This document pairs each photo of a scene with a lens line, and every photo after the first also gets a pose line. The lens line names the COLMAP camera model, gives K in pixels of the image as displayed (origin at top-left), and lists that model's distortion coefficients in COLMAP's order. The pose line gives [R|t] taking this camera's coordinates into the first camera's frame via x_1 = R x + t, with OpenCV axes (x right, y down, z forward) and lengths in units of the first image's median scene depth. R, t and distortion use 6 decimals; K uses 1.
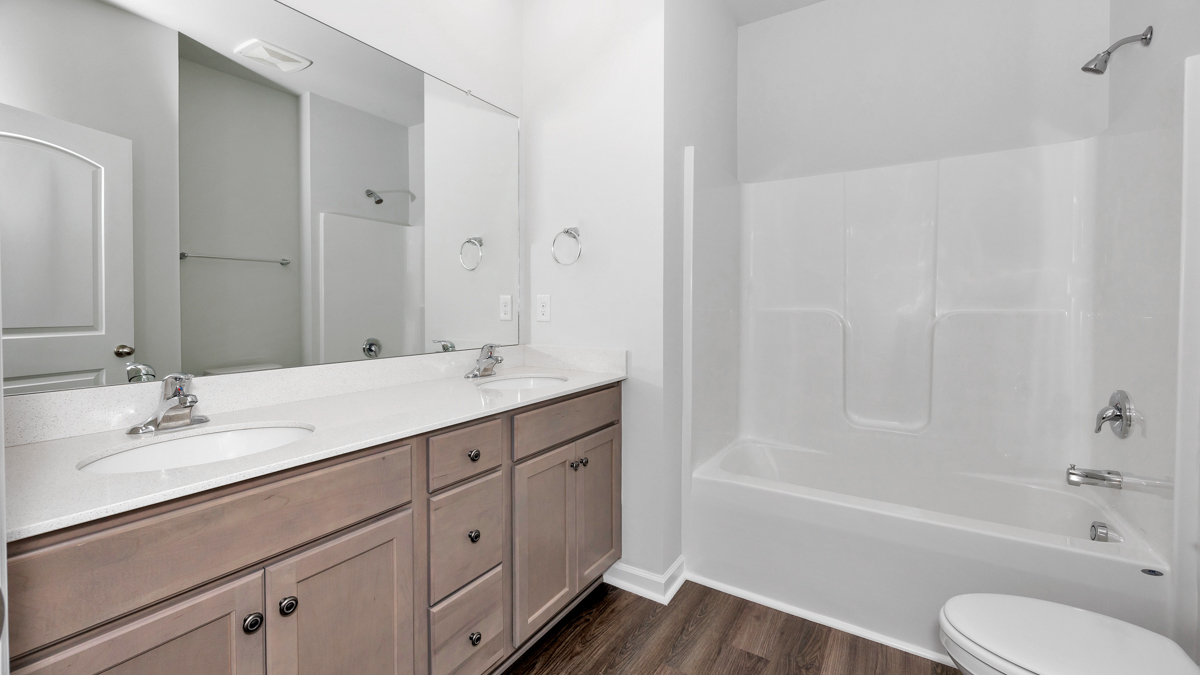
lens RADIAL K [[491.8, 0, 606.7], [0, 491.8, 317.3], [0, 0, 1]] dist [0.004412, 0.000667]
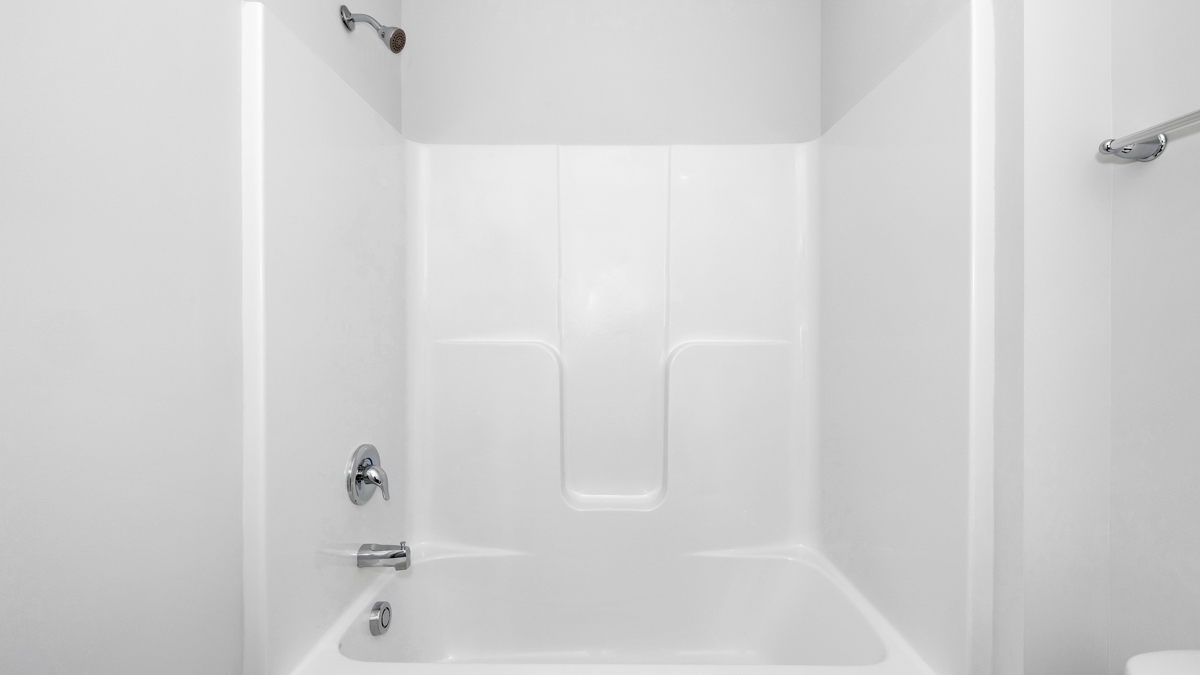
lens RADIAL K [[491.8, 0, 600.3], [0, 491.8, 340.0], [0, 0, 1]] dist [0.004412, 0.000667]
pose [[0.861961, -0.003388, 0.506964, 0.194048], [0.014145, 0.999749, -0.017368, -0.000941], [-0.506778, 0.022141, 0.861792, 0.403431]]
